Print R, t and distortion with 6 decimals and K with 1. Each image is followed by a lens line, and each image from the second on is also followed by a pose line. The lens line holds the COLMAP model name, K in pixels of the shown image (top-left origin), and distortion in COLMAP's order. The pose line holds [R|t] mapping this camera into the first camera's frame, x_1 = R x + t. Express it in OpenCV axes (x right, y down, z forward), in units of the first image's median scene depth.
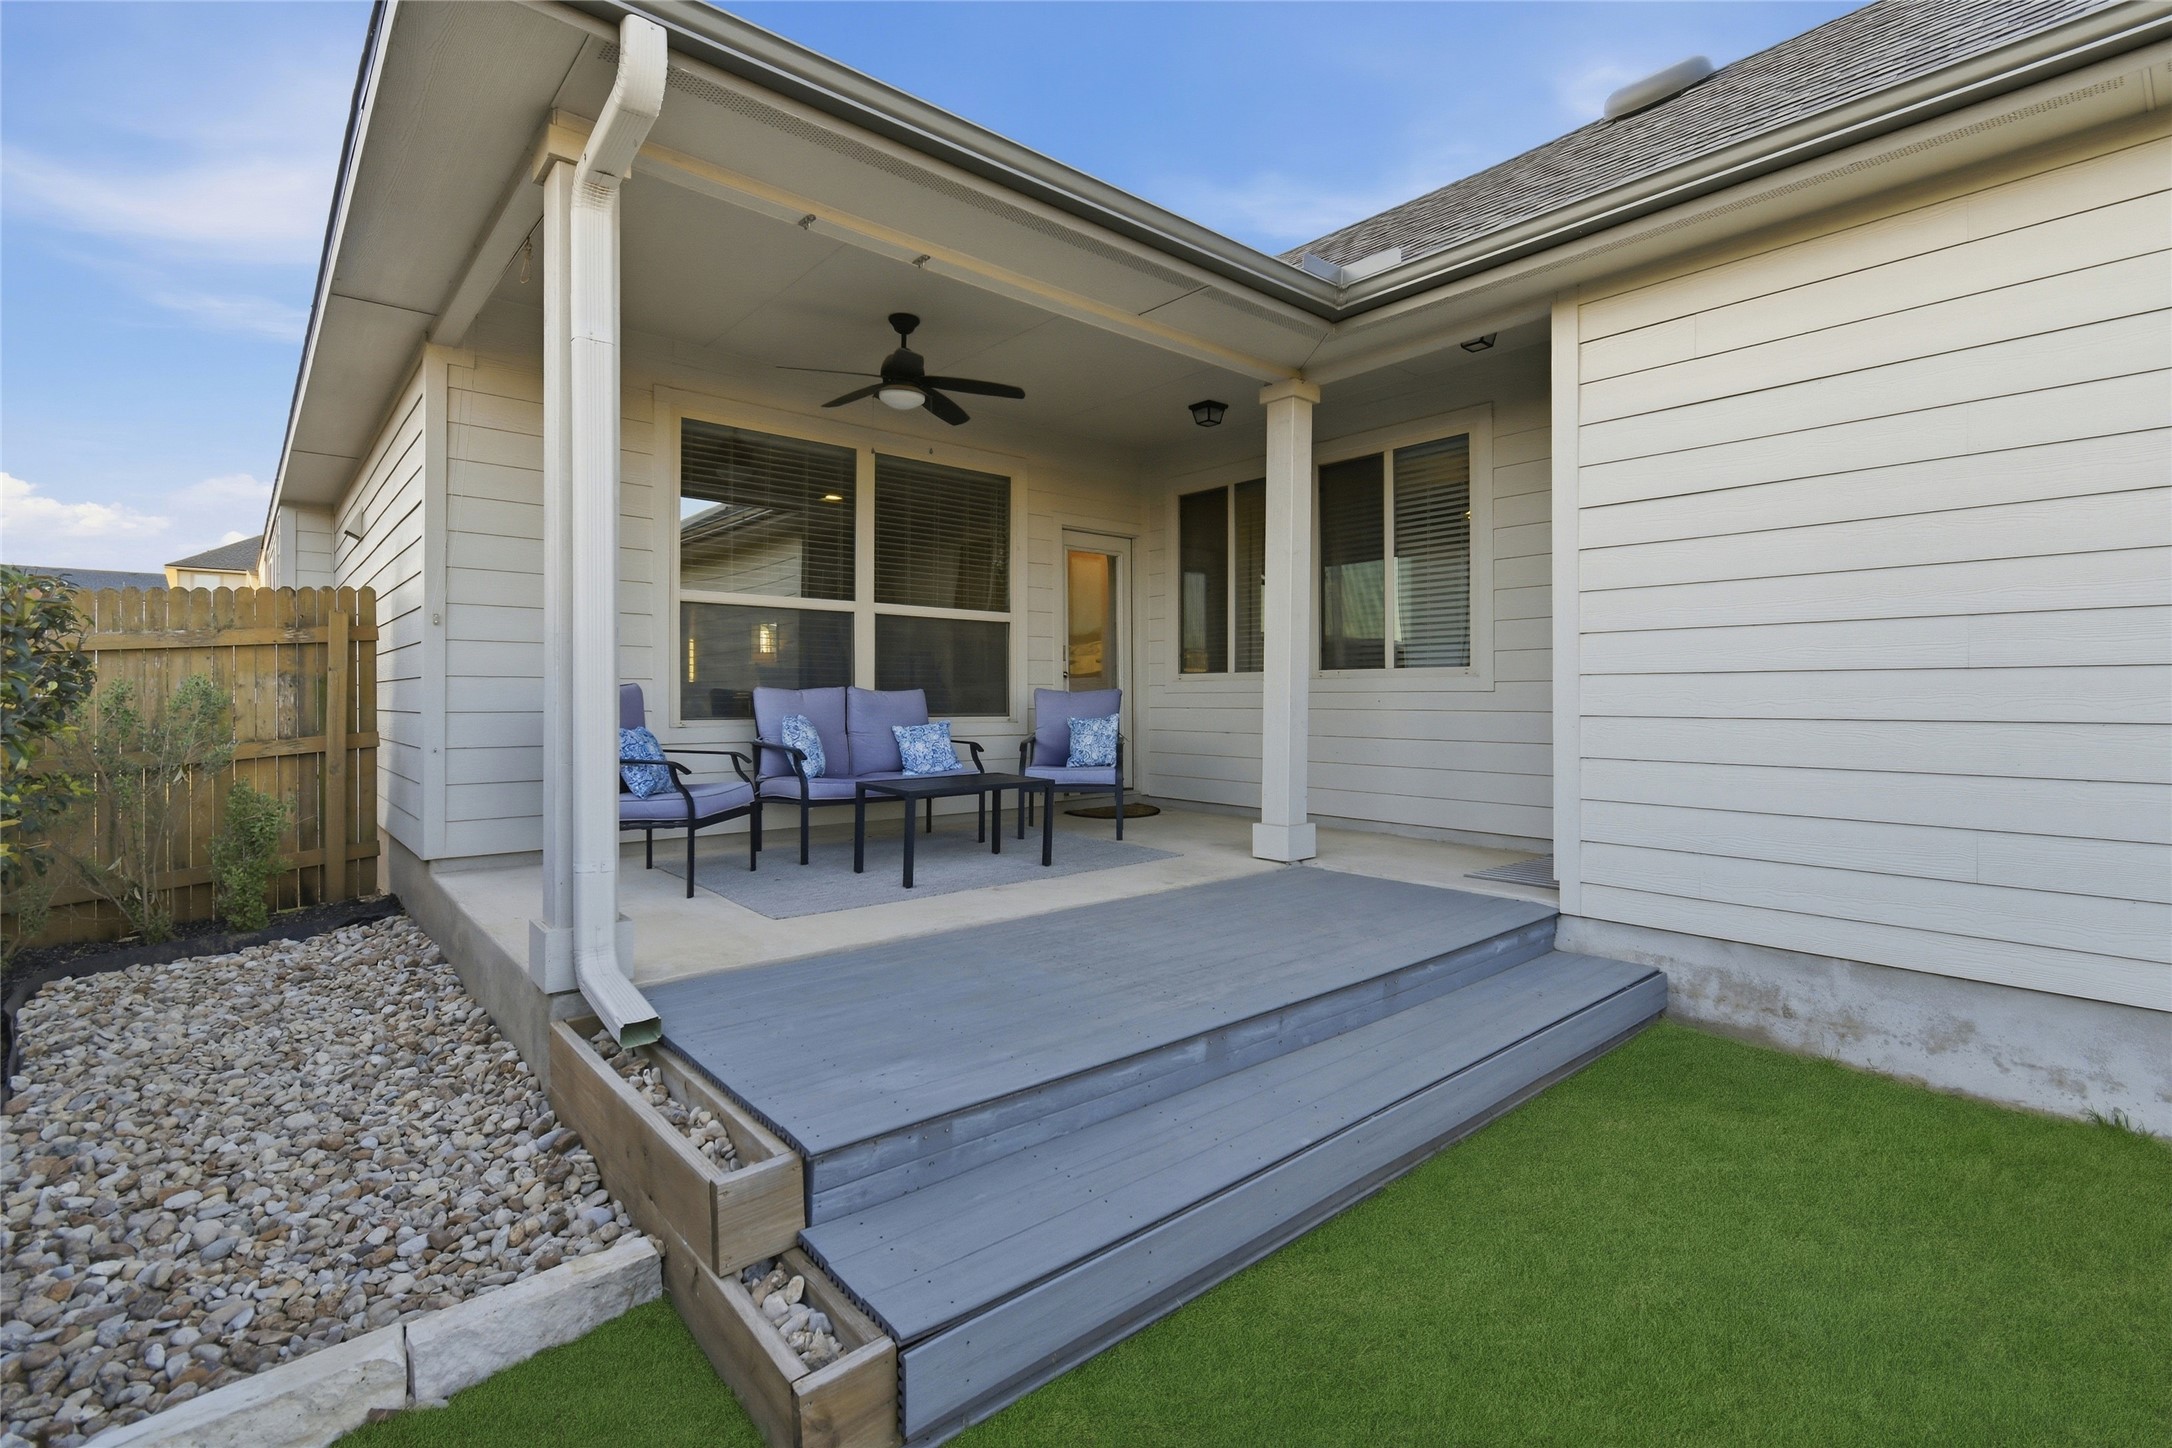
lens RADIAL K [[997.2, 0, 1090.5], [0, 997.2, 683.2], [0, 0, 1]] dist [0.003512, 0.000005]
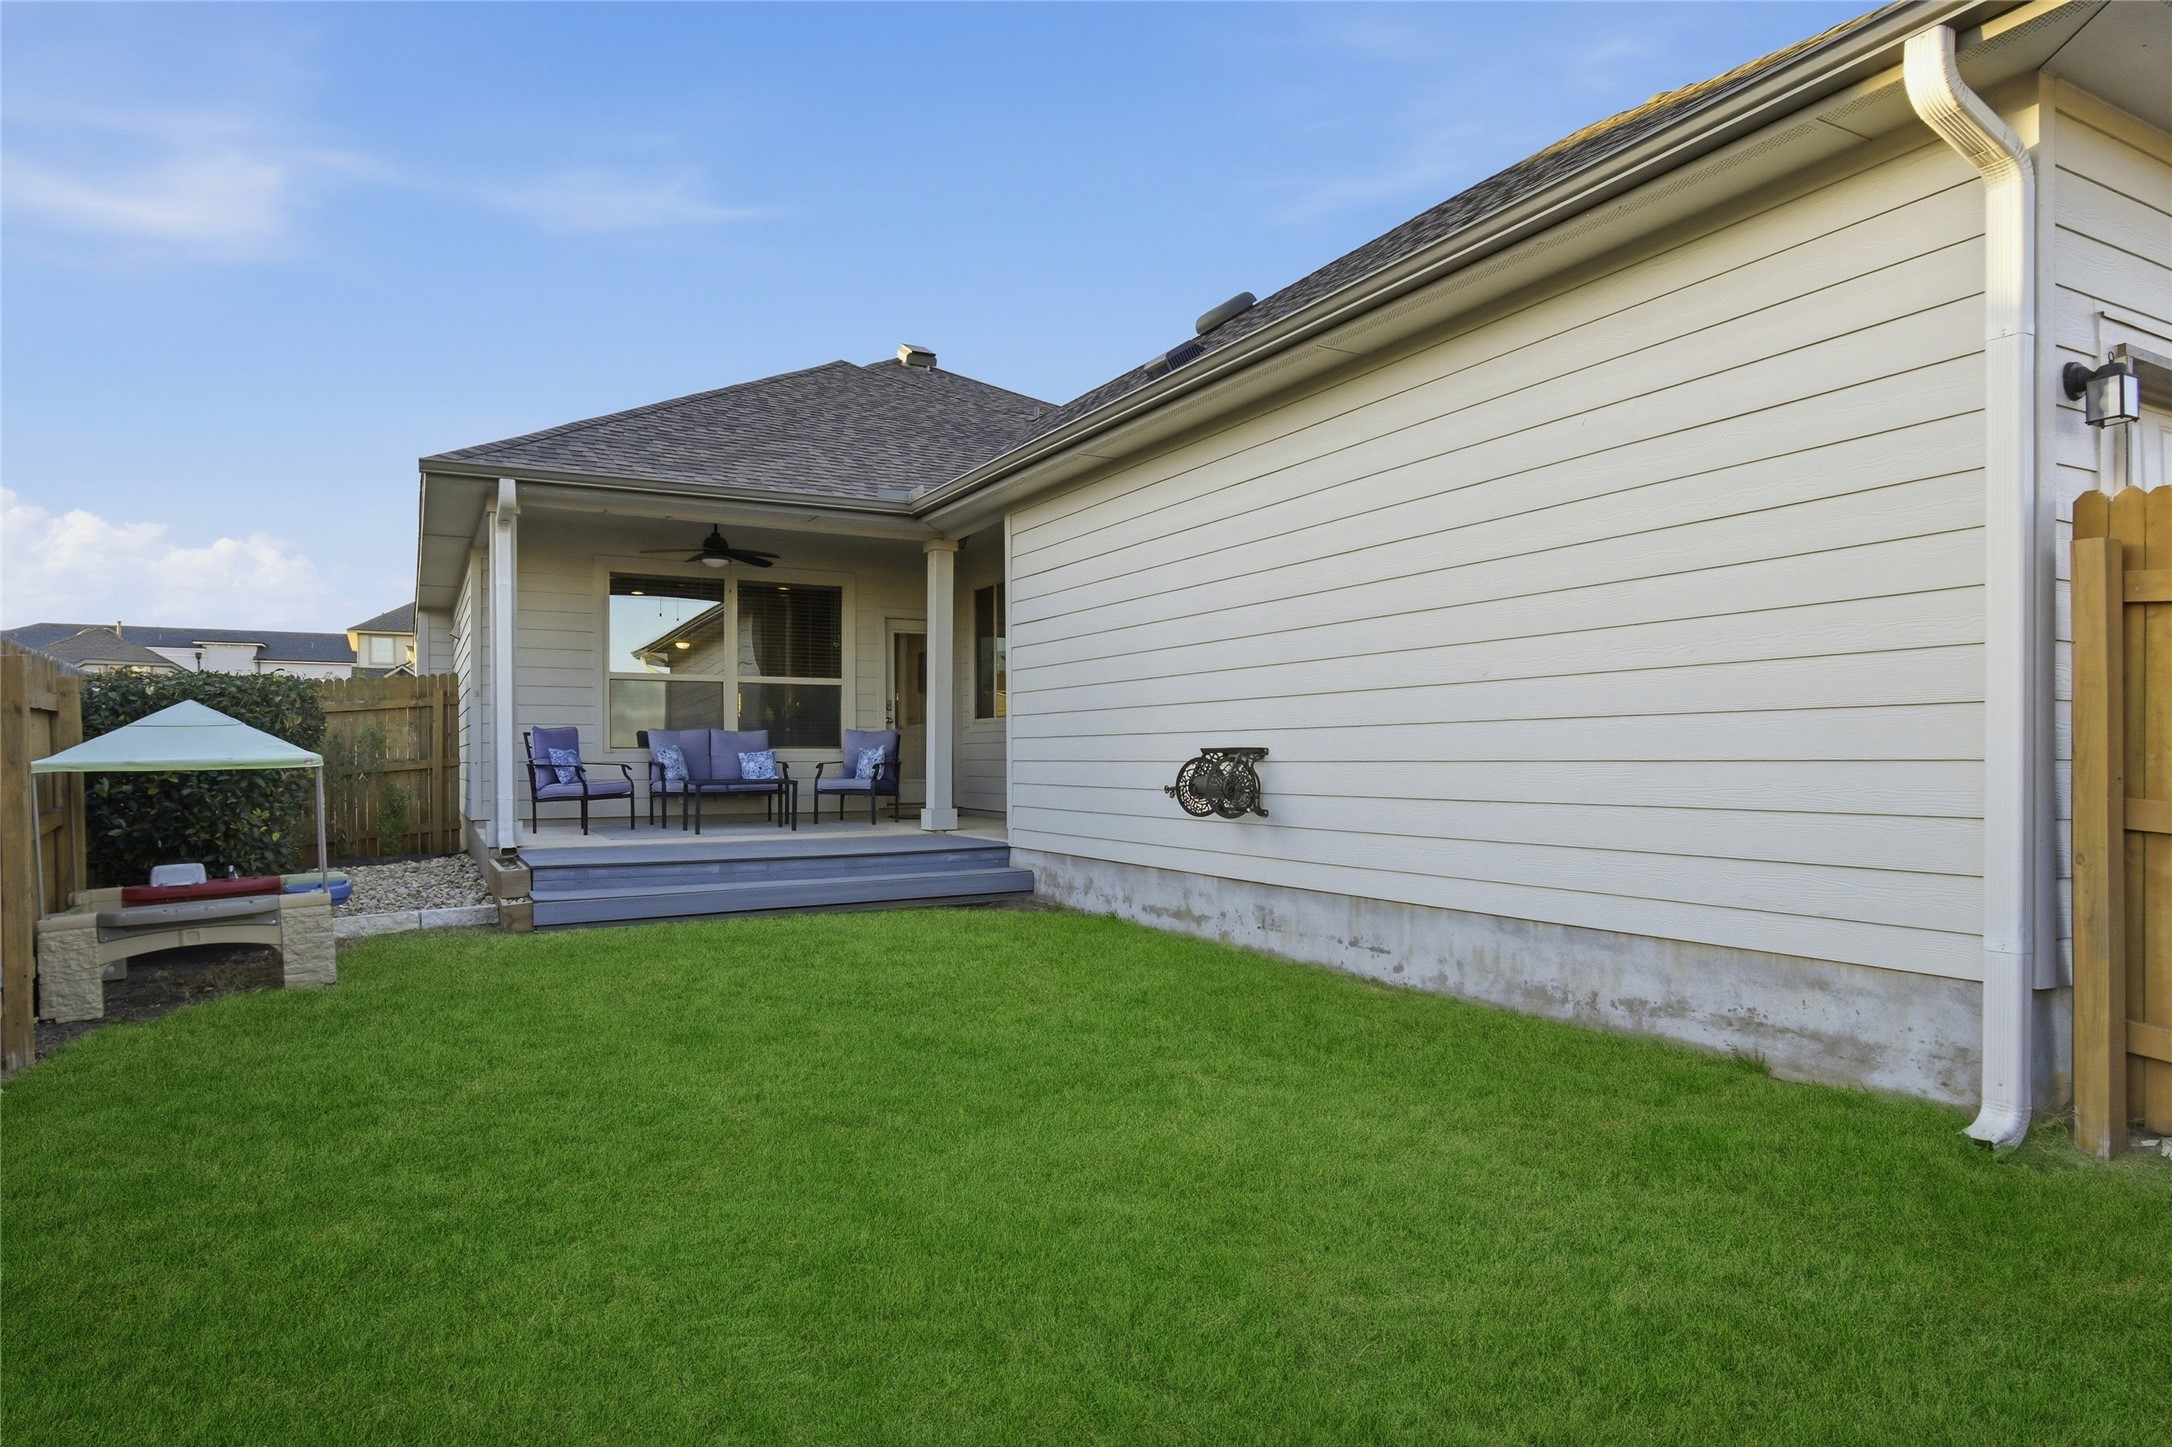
lens RADIAL K [[1228.7, 0, 1084.3], [0, 1228.7, 737.8], [0, 0, 1]] dist [0.000208, -0.000153]
pose [[0.978617, -0.008503, -0.205517, 0.808395], [0.008716, 0.999962, 0.000131, 0.024720], [0.205508, -0.001919, 0.978653, -0.888385]]
